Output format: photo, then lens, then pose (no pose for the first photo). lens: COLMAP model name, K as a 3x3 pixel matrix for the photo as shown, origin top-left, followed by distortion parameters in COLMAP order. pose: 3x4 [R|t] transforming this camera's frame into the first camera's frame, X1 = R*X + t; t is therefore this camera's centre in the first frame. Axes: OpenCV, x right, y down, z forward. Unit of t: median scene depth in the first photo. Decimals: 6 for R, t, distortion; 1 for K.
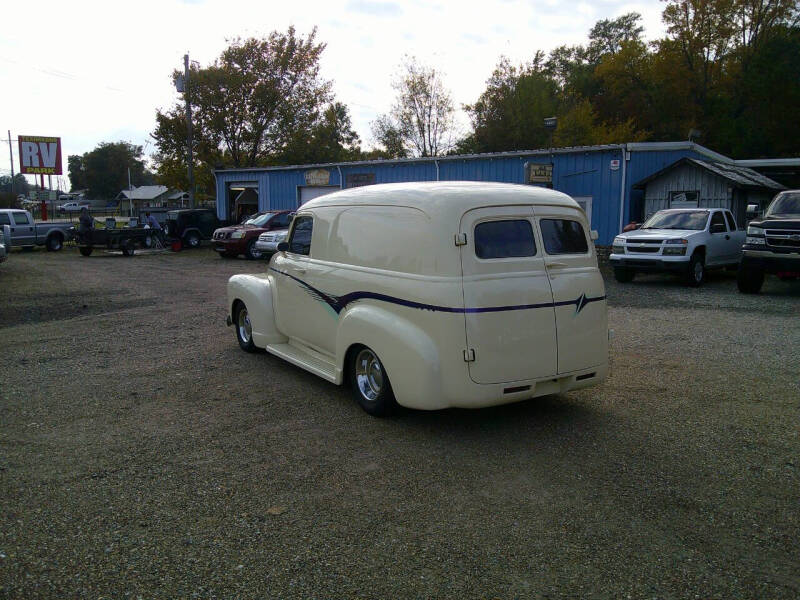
lens RADIAL K [[673.9, 0, 400.7], [0, 673.9, 301.0], [0, 0, 1]] dist [-0.007210, -0.013099]
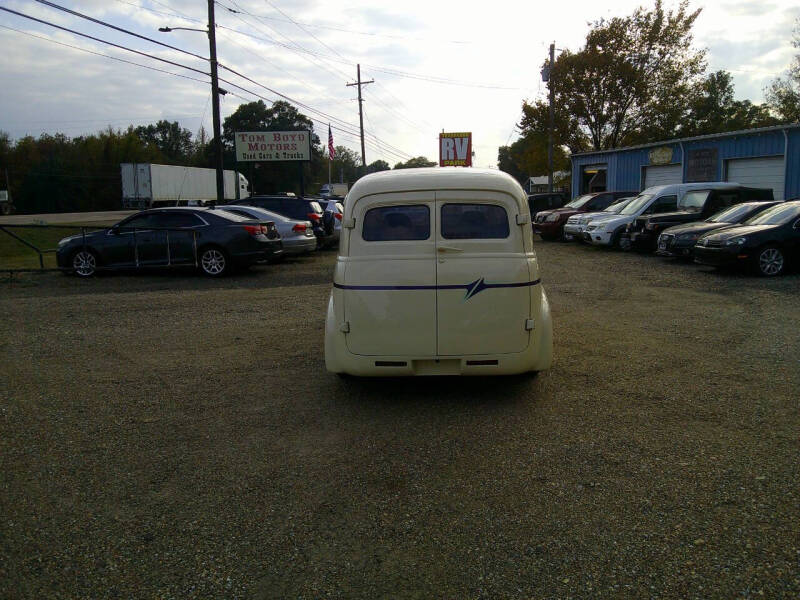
lens RADIAL K [[668.3, 0, 406.5], [0, 668.3, 300.4], [0, 0, 1]] dist [-0.008509, -0.032102]
pose [[0.805180, 0.066051, -0.589341, 0.136877], [-0.050245, 0.997803, 0.043182, -0.002929], [0.590898, -0.005158, 0.806730, 0.026267]]
